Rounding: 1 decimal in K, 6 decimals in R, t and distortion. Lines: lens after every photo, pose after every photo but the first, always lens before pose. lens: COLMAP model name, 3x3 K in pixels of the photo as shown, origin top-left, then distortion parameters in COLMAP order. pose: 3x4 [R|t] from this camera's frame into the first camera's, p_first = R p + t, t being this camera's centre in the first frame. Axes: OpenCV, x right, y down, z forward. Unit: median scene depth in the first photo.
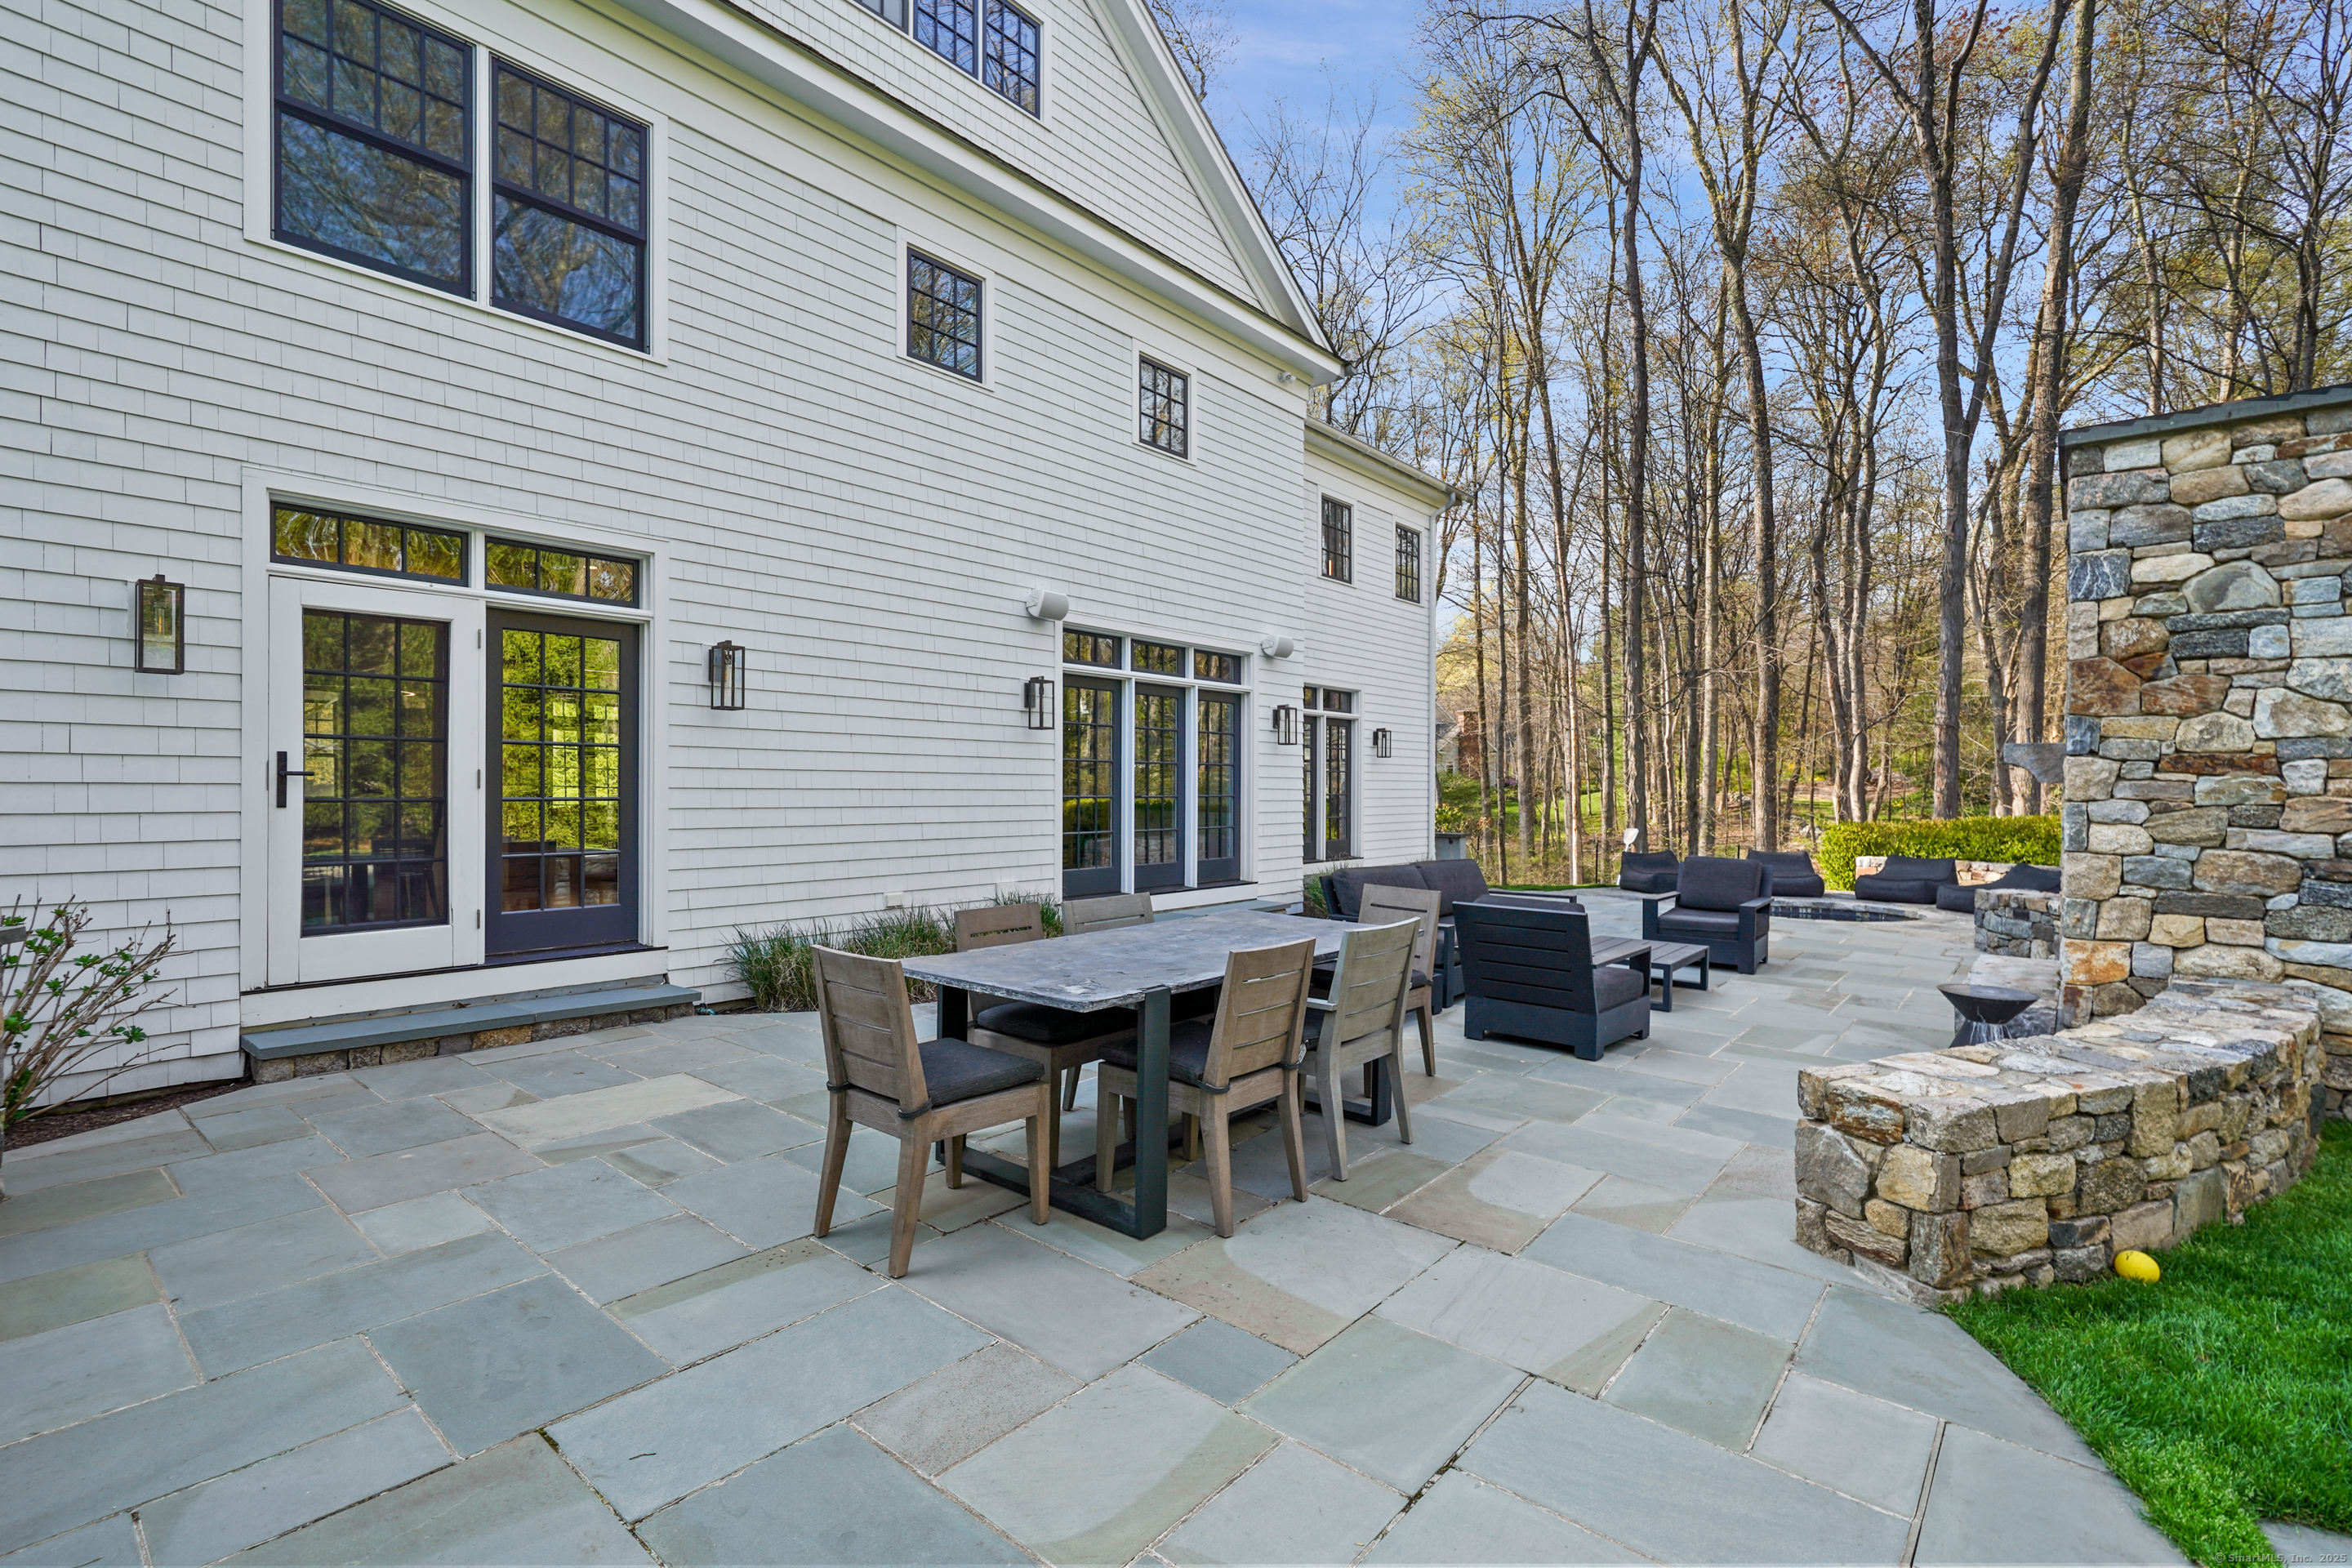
lens RADIAL K [[1069.8, 0, 1177.0], [0, 1069.8, 804.0], [0, 0, 1]] dist [-0.001471, 0.000348]
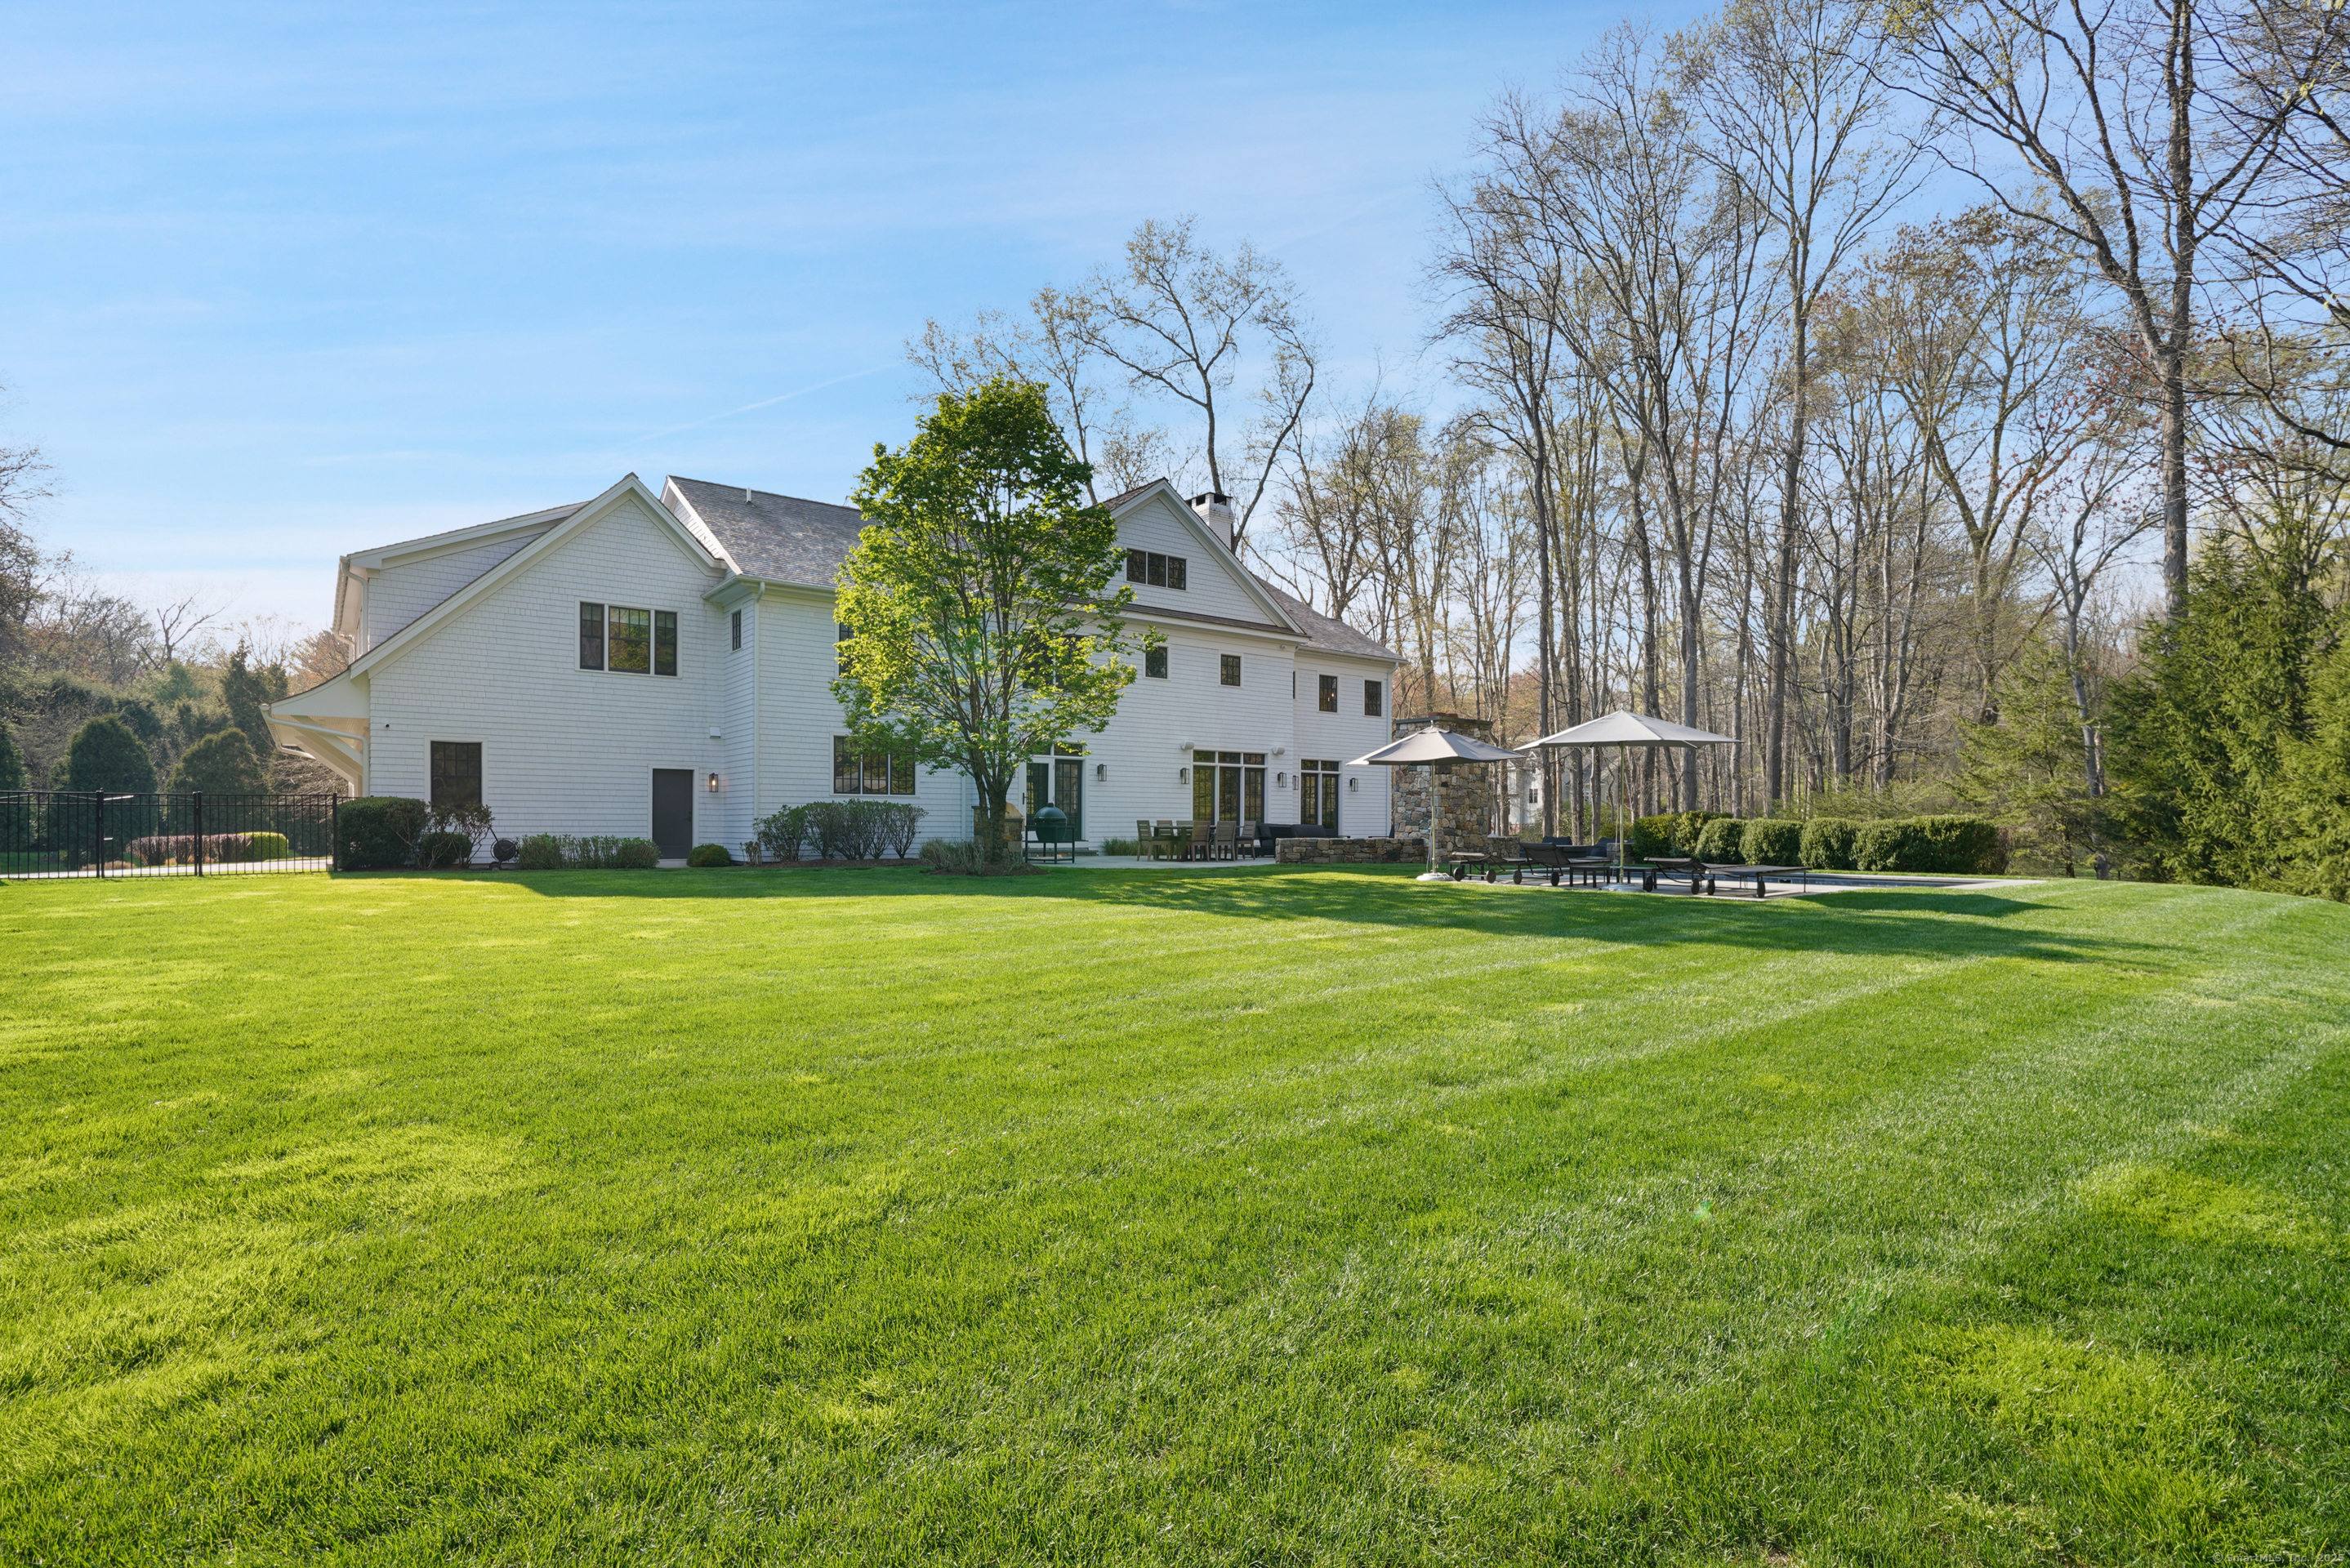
lens RADIAL K [[1068.8, 0, 1176.0], [0, 1068.8, 804.0], [0, 0, 1]] dist [-0.001471, 0.000348]
pose [[0.982923, -0.004989, -0.183951, 0.364699], [-0.000923, 0.999486, -0.032043, 0.076200], [0.184017, 0.031665, 0.982413, -1.802631]]
